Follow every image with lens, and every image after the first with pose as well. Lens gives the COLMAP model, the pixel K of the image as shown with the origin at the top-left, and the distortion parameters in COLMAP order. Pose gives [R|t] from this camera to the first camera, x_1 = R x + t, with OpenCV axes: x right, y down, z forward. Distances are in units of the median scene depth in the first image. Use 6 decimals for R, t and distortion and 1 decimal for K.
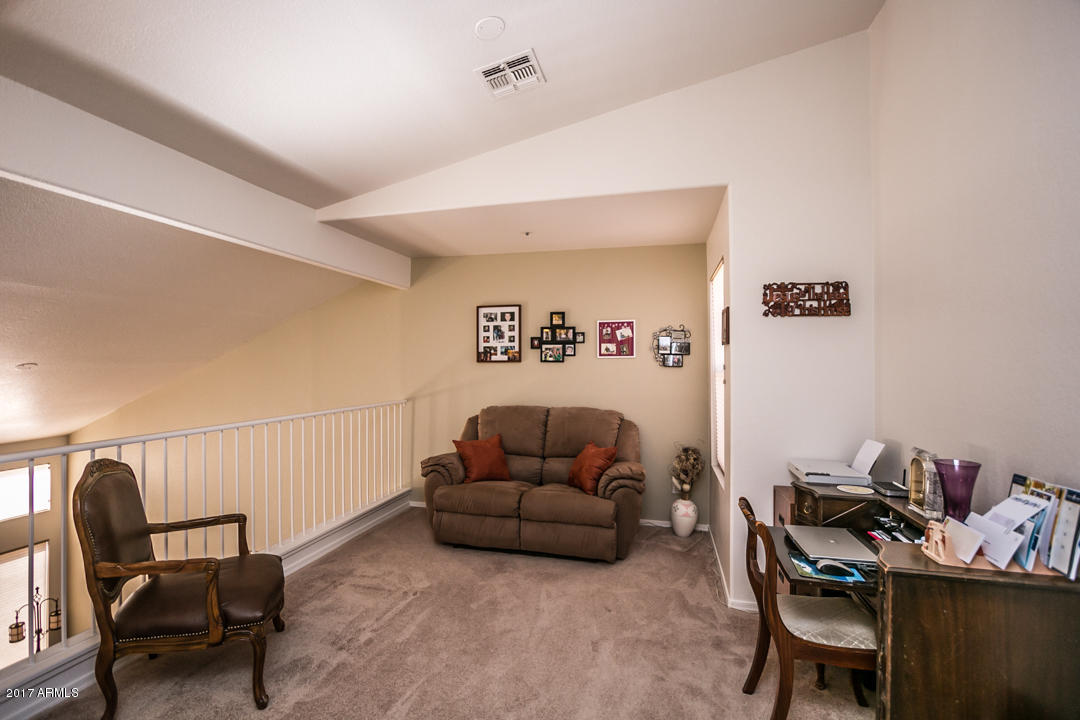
lens RADIAL K [[505.7, 0, 538.0], [0, 505.7, 361.2], [0, 0, 1]] dist [-0.012810, 0.000014]
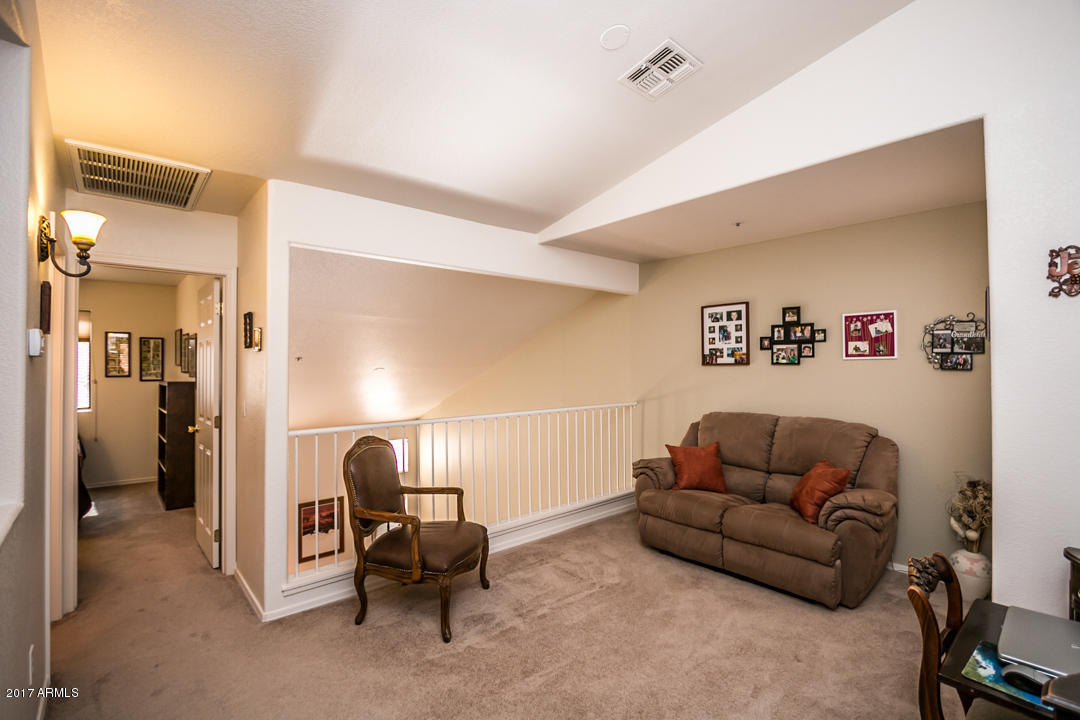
lens RADIAL K [[505.7, 0, 532.6], [0, 505.7, 362.2], [0, 0, 1]] dist [-0.012810, 0.000014]
pose [[0.821599, -0.009265, -0.569990, 0.212738], [0.009245, 0.999953, -0.002927, -0.005289], [0.569990, -0.002865, 0.821646, 0.046824]]
